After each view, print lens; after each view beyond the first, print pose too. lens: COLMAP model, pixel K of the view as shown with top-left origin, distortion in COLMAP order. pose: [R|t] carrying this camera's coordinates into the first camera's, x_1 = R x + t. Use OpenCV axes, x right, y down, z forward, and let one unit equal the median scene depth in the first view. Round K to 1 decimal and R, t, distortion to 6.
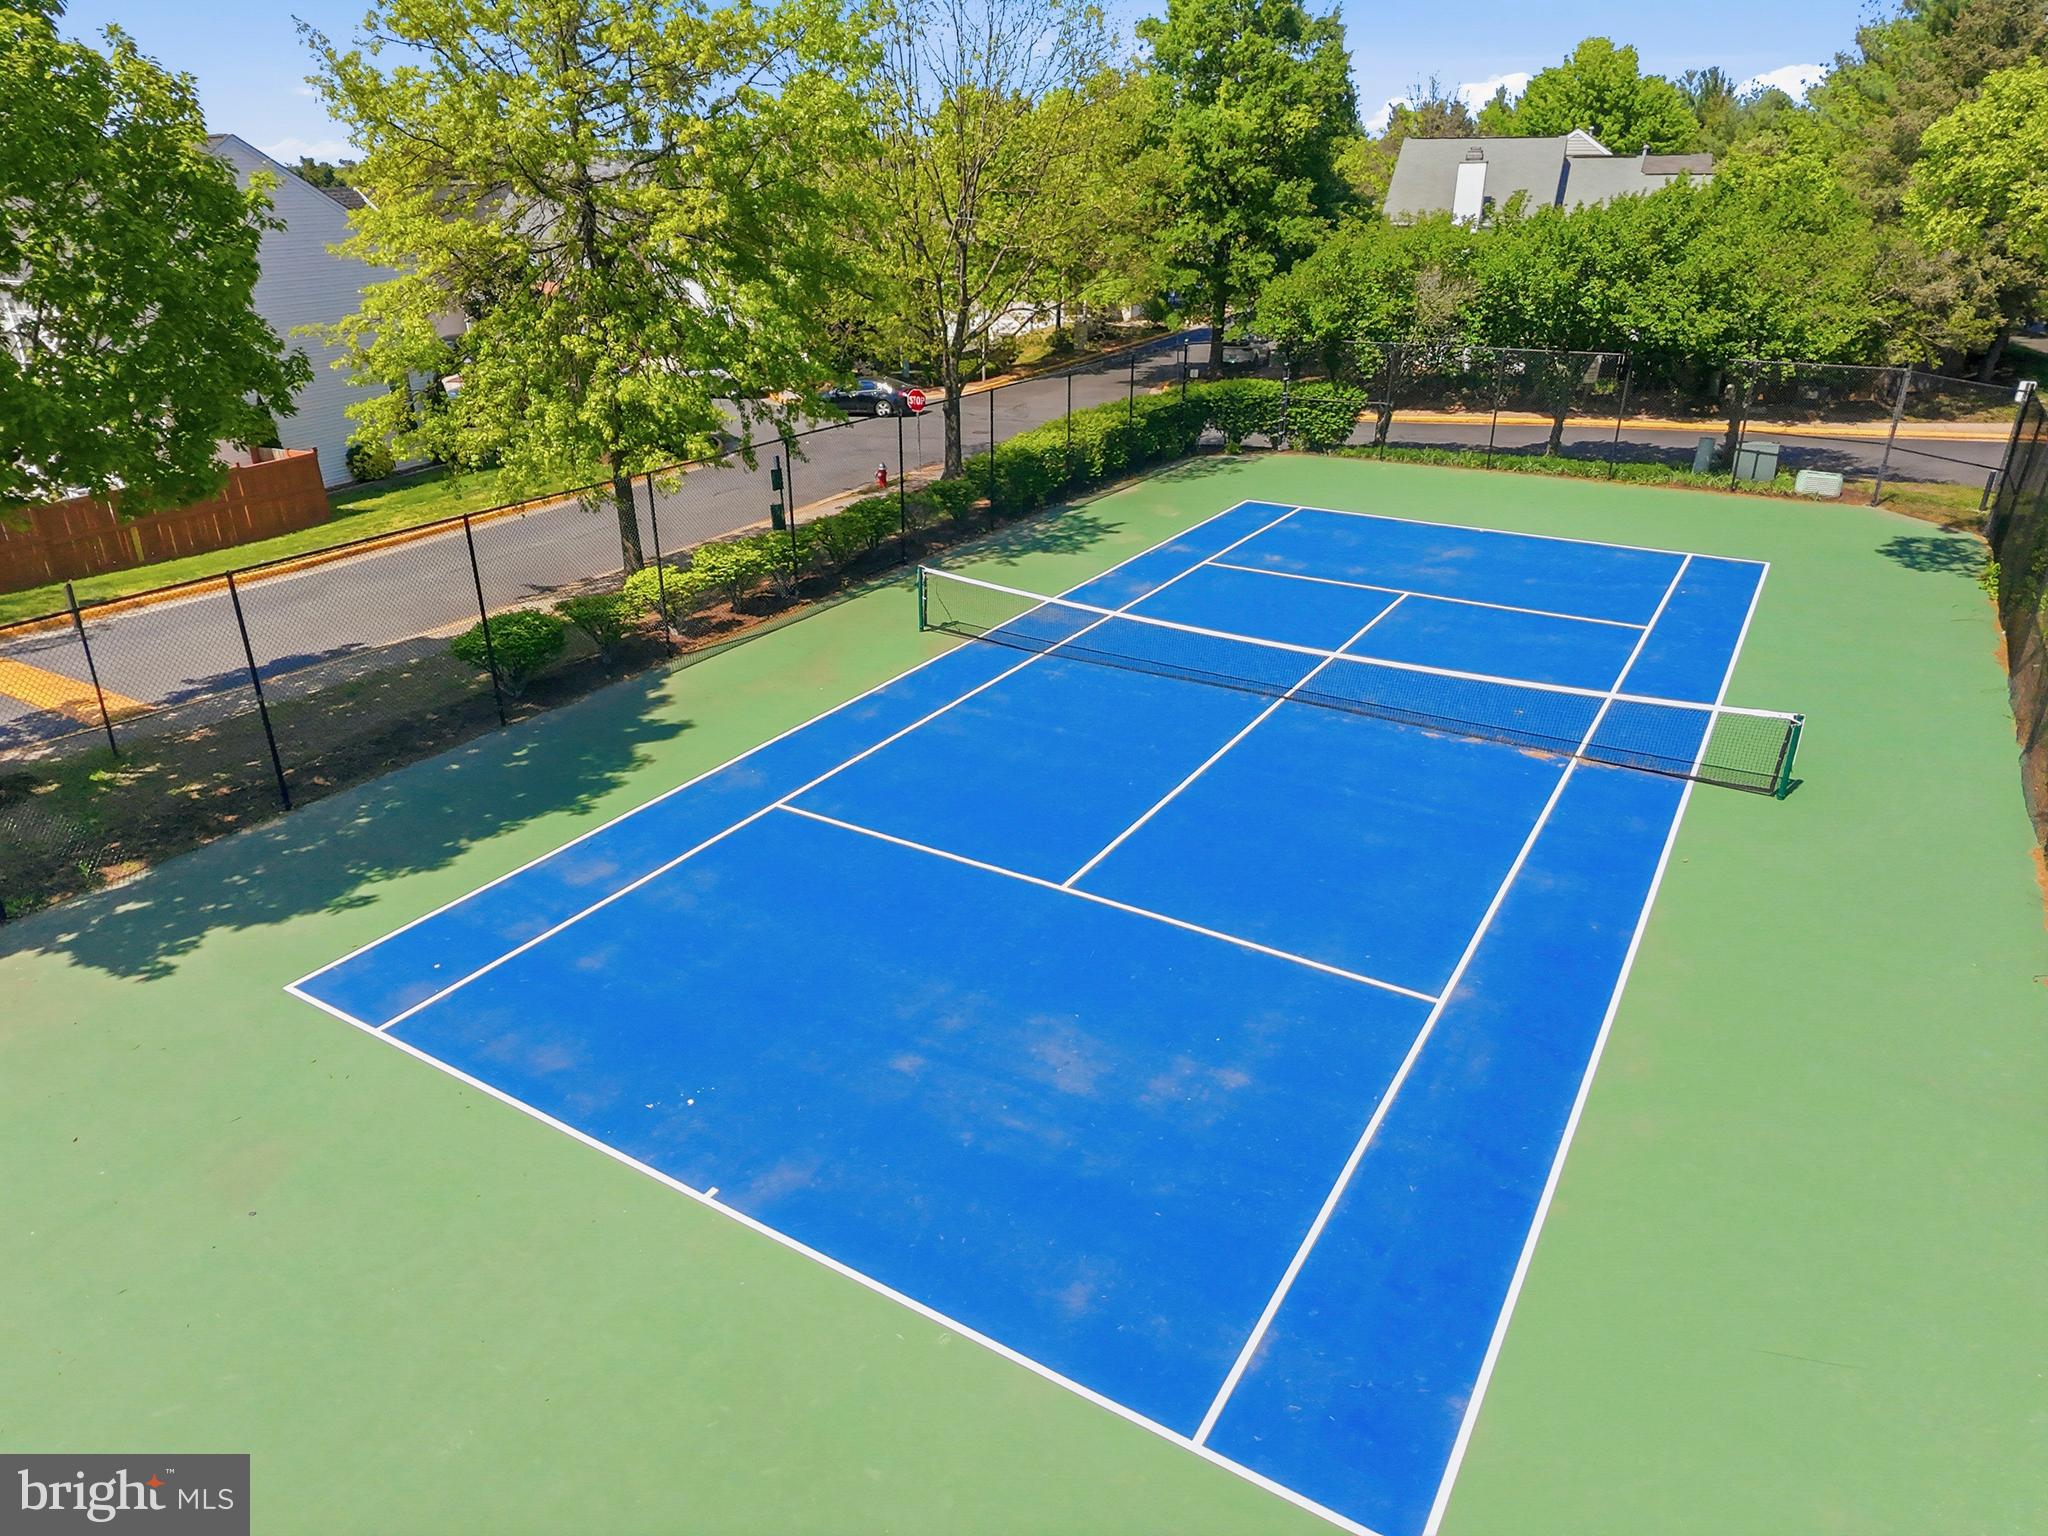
lens RADIAL K [[1271.6, 0, 1024.0], [0, 1271.6, 768.0], [0, 0, 1]] dist [0.014748, 0.003302]
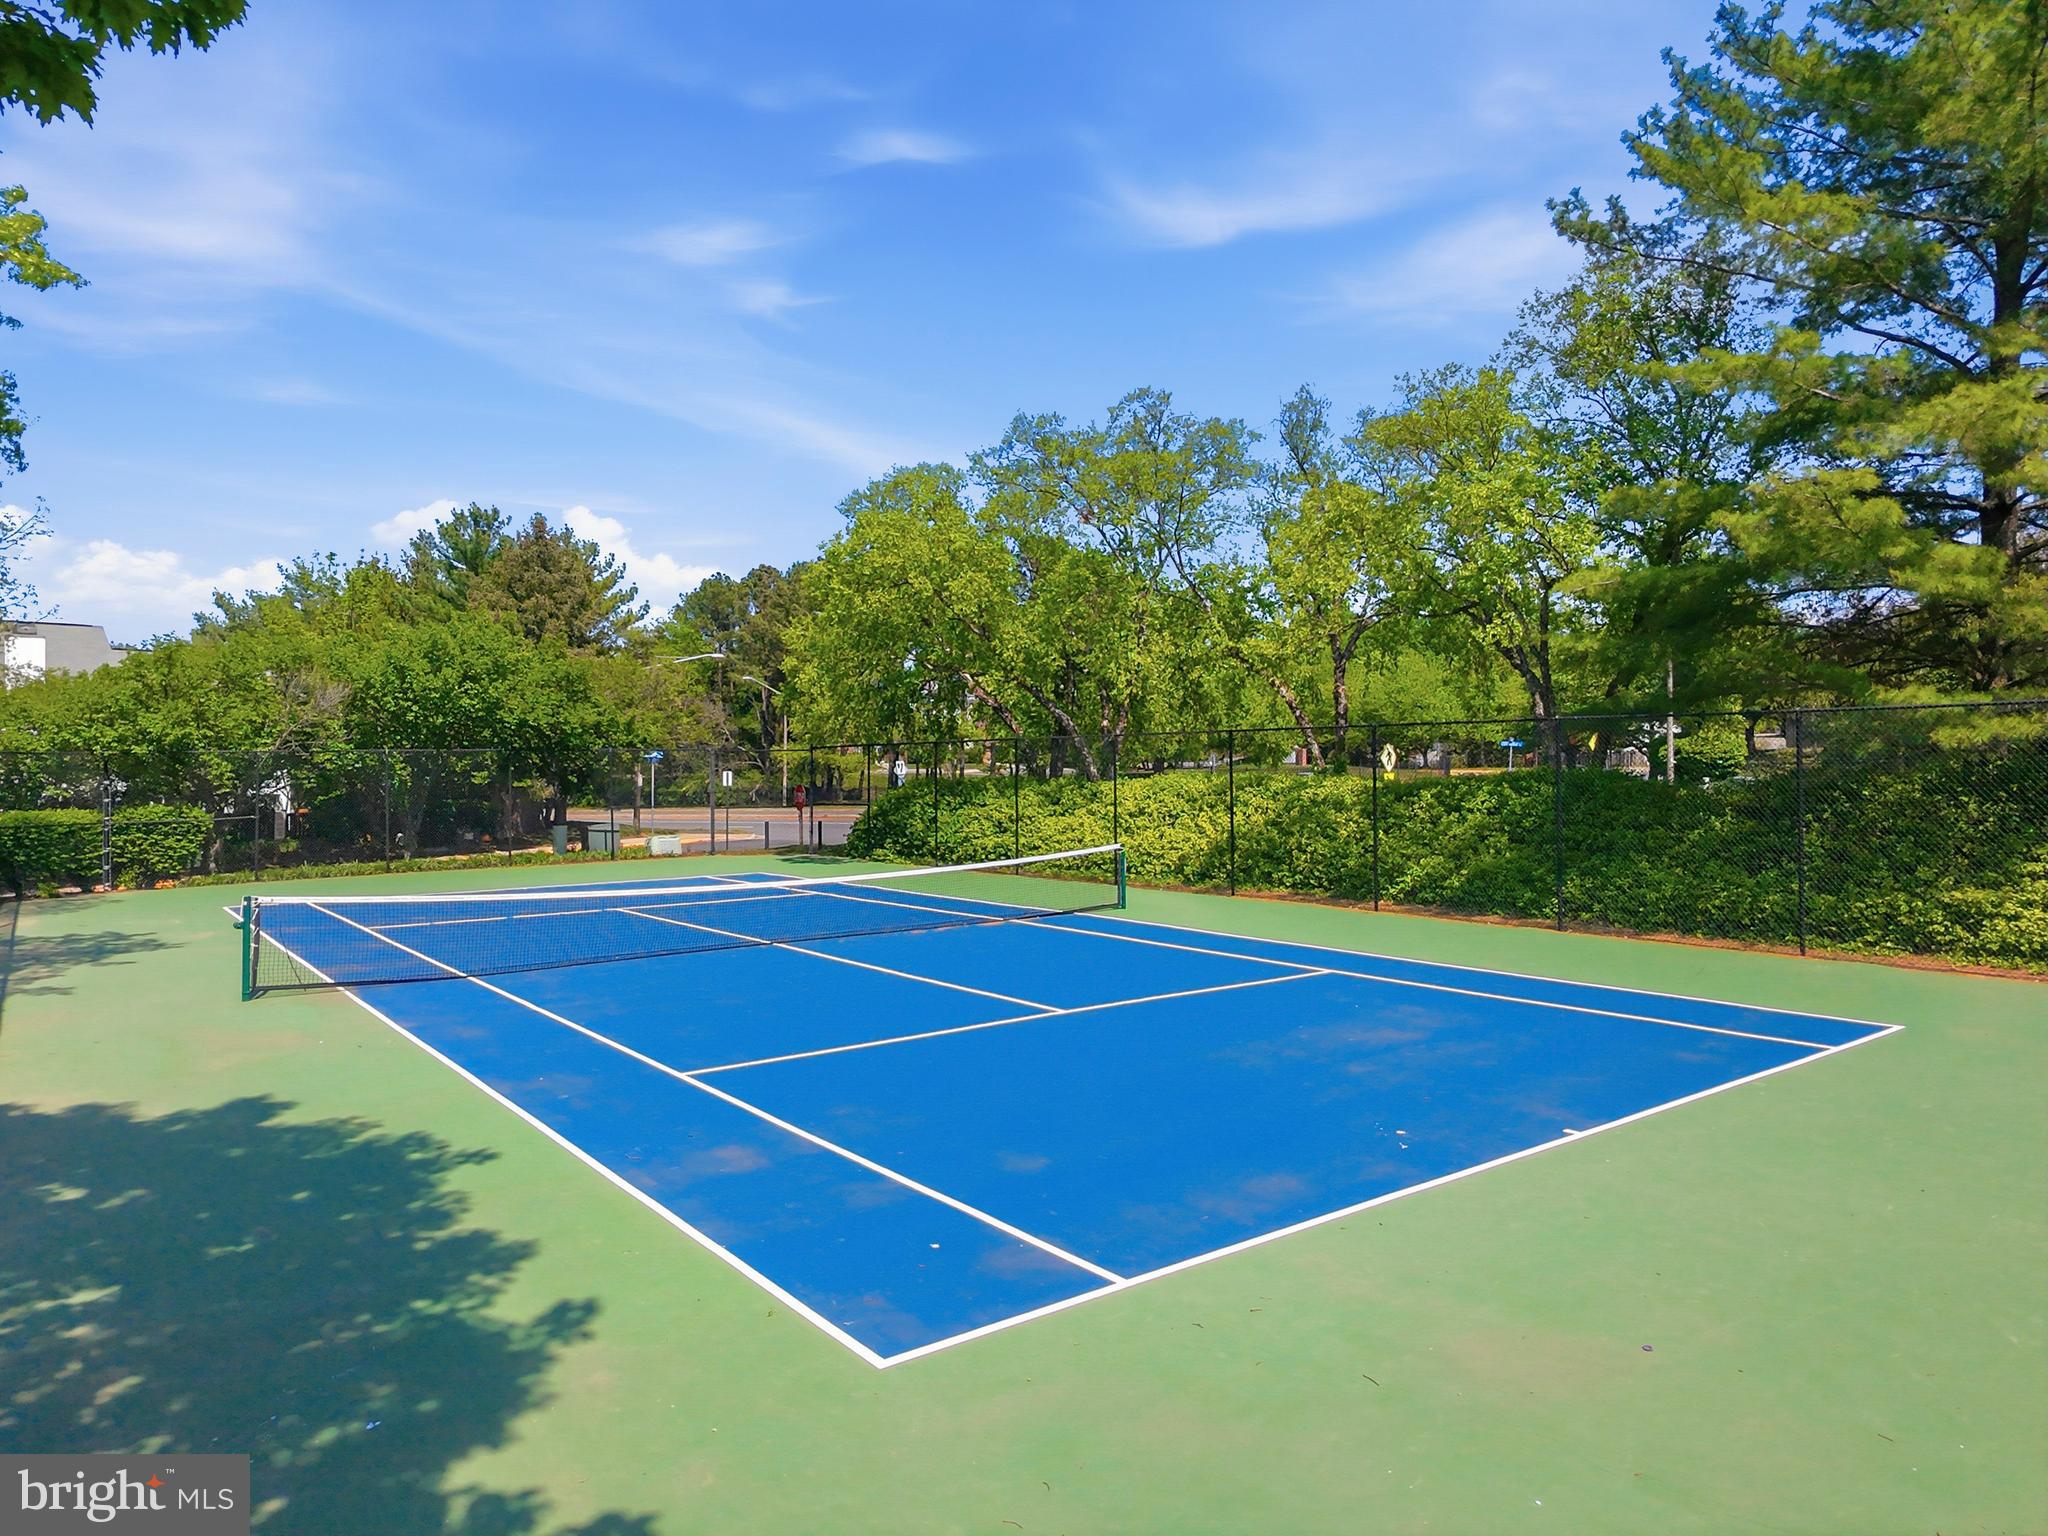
lens RADIAL K [[1271.6, 0, 1024.0], [0, 1271.6, 768.0], [0, 0, 1]] dist [0.014748, 0.003302]
pose [[0.344265, 0.016738, 0.938723, -0.820004], [0.392606, 0.905659, -0.160132, 0.064368], [-0.852844, 0.423676, 0.305215, 0.634011]]
